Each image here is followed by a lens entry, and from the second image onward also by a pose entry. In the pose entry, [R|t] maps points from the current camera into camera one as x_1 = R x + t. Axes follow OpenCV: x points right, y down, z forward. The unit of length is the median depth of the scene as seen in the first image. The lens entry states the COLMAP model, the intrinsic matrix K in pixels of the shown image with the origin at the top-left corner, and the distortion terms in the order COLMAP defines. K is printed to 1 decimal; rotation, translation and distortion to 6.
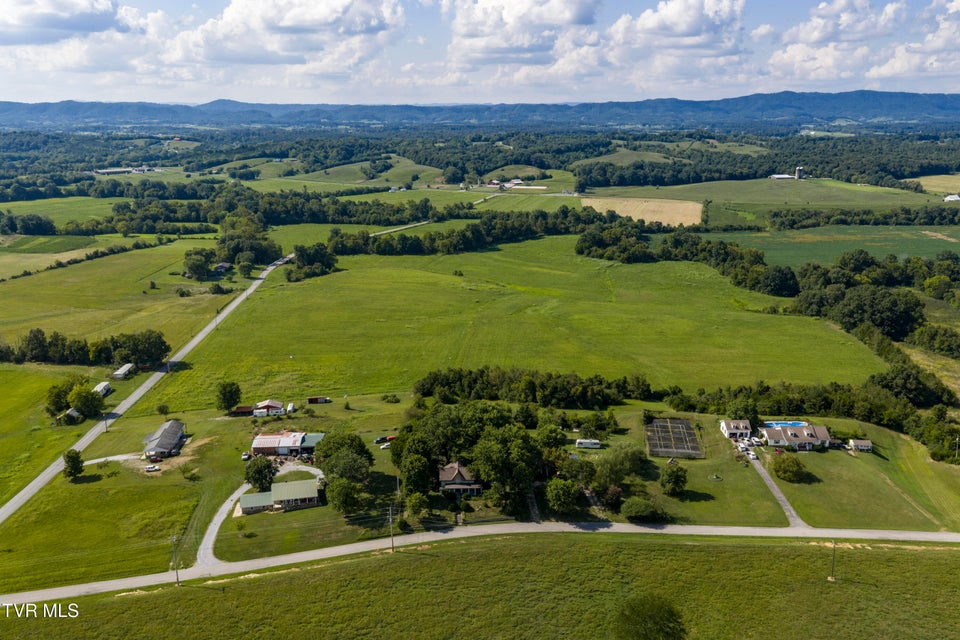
lens RADIAL K [[791.6, 0, 483.1], [0, 791.6, 319.3], [0, 0, 1]] dist [0.005308, -0.005922]
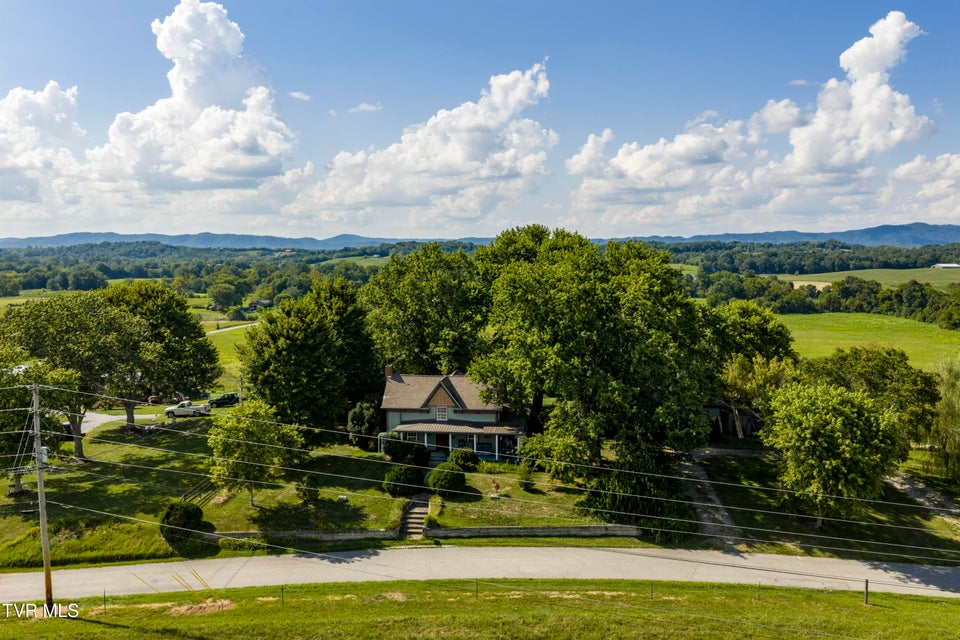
lens RADIAL K [[791.6, 0, 483.1], [0, 791.6, 319.3], [0, 0, 1]] dist [0.005308, -0.005922]
pose [[0.990076, 0.011539, -0.140061, 0.006449], [-0.035247, 0.985158, -0.167991, 0.056950], [0.136044, 0.171260, 0.975788, 0.183669]]
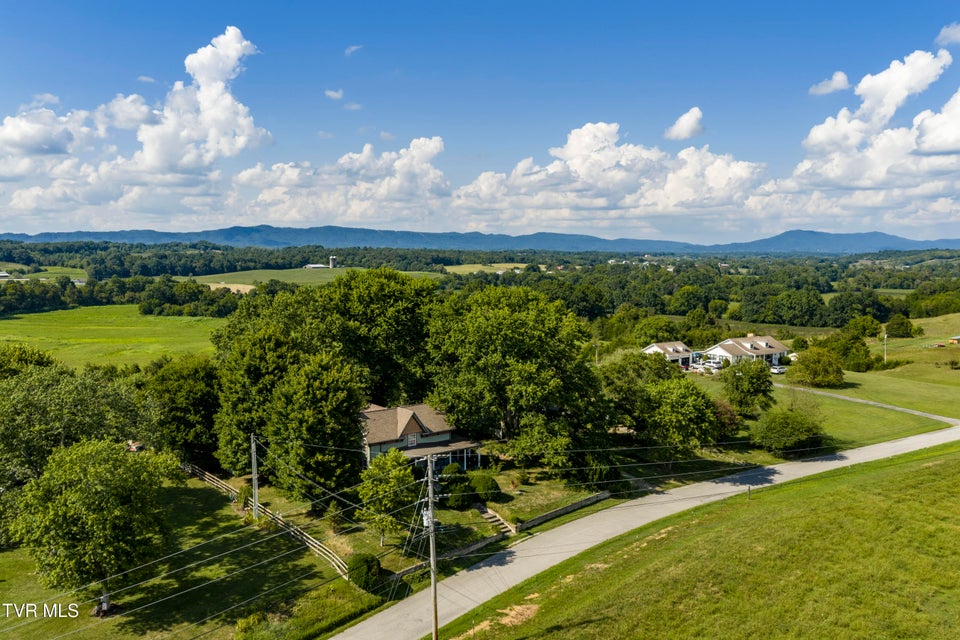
lens RADIAL K [[791.6, 0, 483.1], [0, 791.6, 319.3], [0, 0, 1]] dist [0.005308, -0.005922]
pose [[0.807447, -0.047718, 0.588007, -0.053825], [0.146496, 0.981721, -0.121499, 0.051826], [-0.571461, 0.184245, 0.799679, 0.181481]]
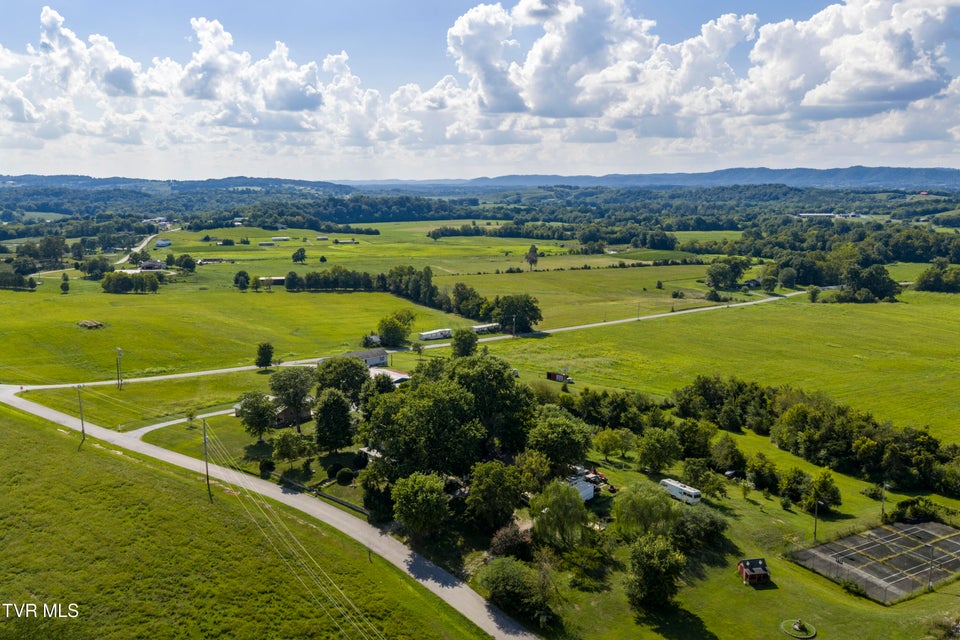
lens RADIAL K [[791.6, 0, 483.1], [0, 791.6, 319.3], [0, 0, 1]] dist [0.005308, -0.005922]
pose [[0.602921, 0.131411, -0.786903, 0.141335], [-0.197430, 0.980238, 0.012427, 0.018419], [0.772986, 0.147866, 0.616951, 0.164409]]
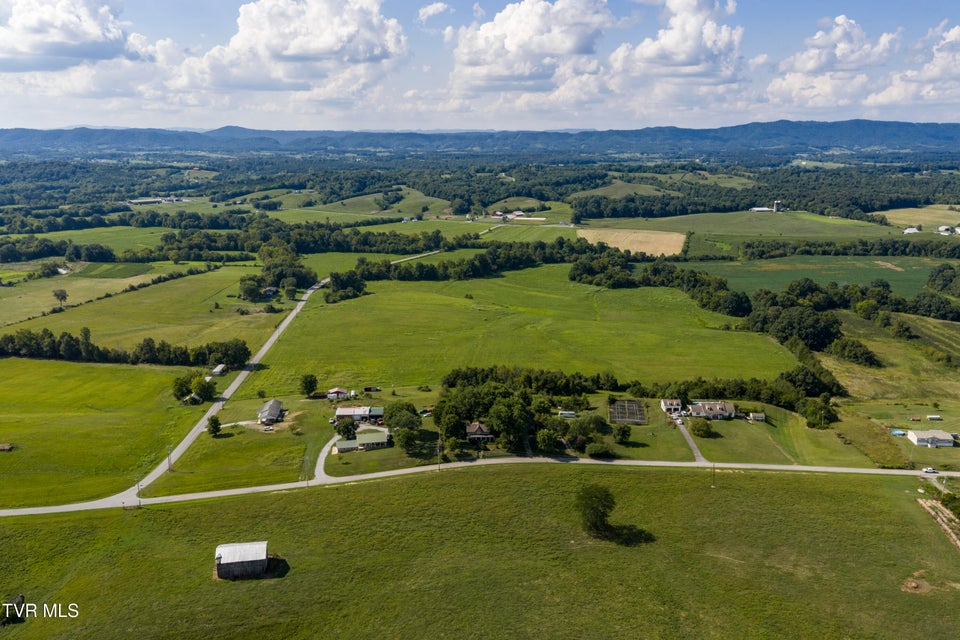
lens RADIAL K [[791.6, 0, 483.1], [0, 791.6, 319.3], [0, 0, 1]] dist [0.005308, -0.005922]
pose [[0.999992, 0.003573, -0.001879, -0.005535], [-0.003628, 0.999541, -0.030069, 0.008514], [0.001771, 0.030076, 0.999546, -0.136184]]
